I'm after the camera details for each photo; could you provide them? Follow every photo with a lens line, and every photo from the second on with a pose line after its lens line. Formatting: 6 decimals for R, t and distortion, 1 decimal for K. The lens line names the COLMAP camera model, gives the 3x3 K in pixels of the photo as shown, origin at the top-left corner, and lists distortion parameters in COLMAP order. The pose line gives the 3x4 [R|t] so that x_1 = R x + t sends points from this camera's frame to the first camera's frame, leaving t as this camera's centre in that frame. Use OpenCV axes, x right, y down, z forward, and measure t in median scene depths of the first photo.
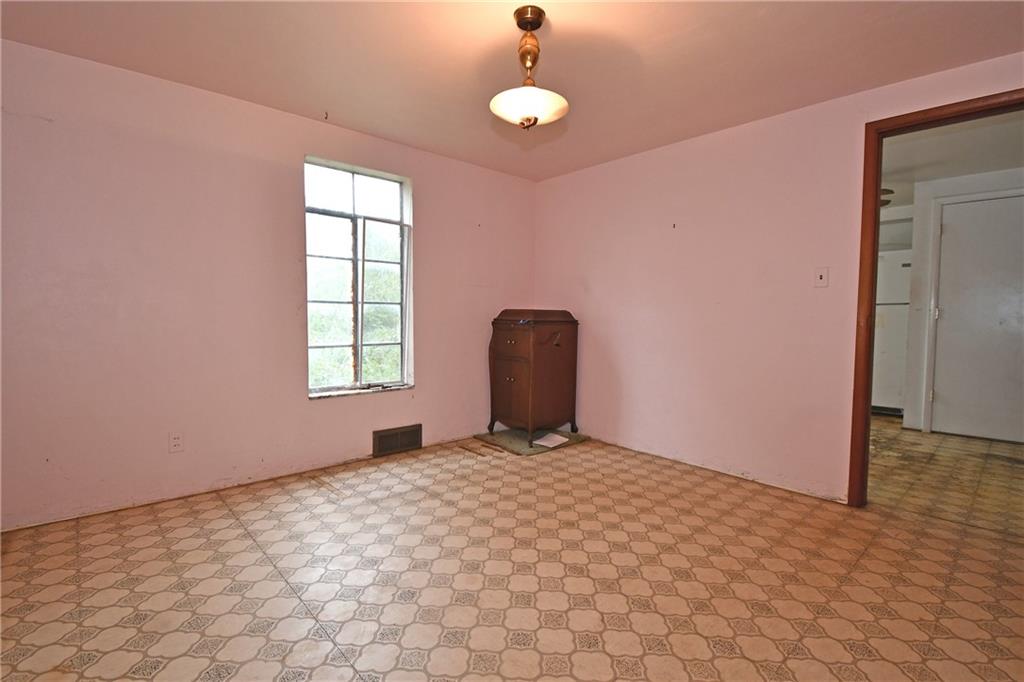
lens RADIAL K [[466.7, 0, 506.7], [0, 466.7, 340.6], [0, 0, 1]] dist [-0.012839, -0.003348]
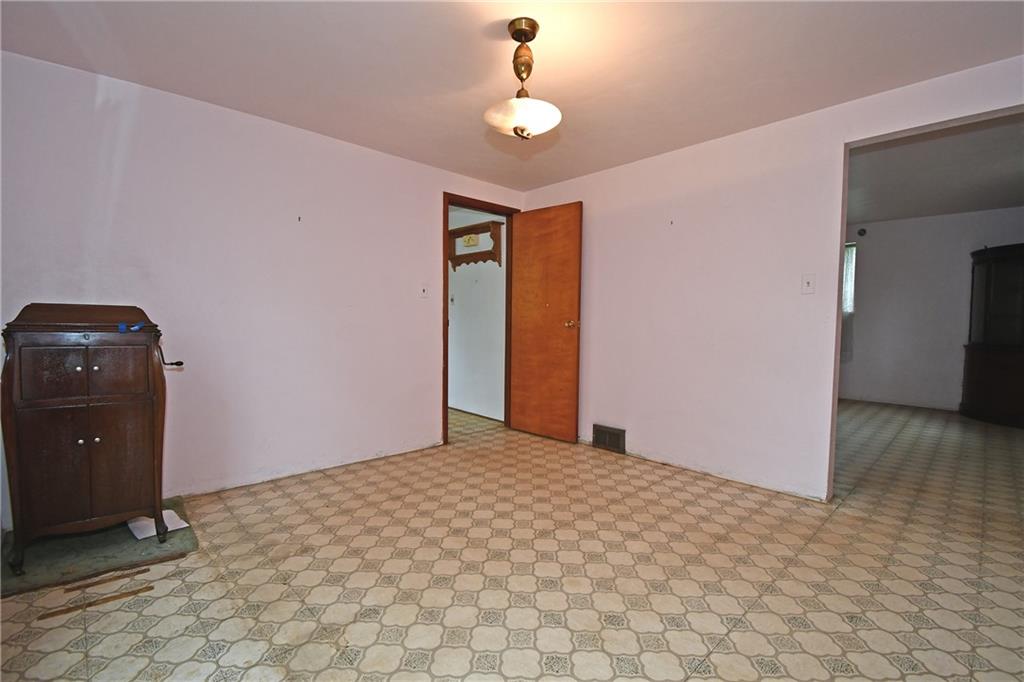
lens RADIAL K [[466.7, 0, 507.4], [0, 466.7, 336.8], [0, 0, 1]] dist [-0.012839, -0.003348]
pose [[-0.023533, -0.047514, 0.998593, -0.713348], [0.043144, 0.997891, 0.048497, -0.051863], [-0.998792, 0.044224, -0.021433, 0.769981]]
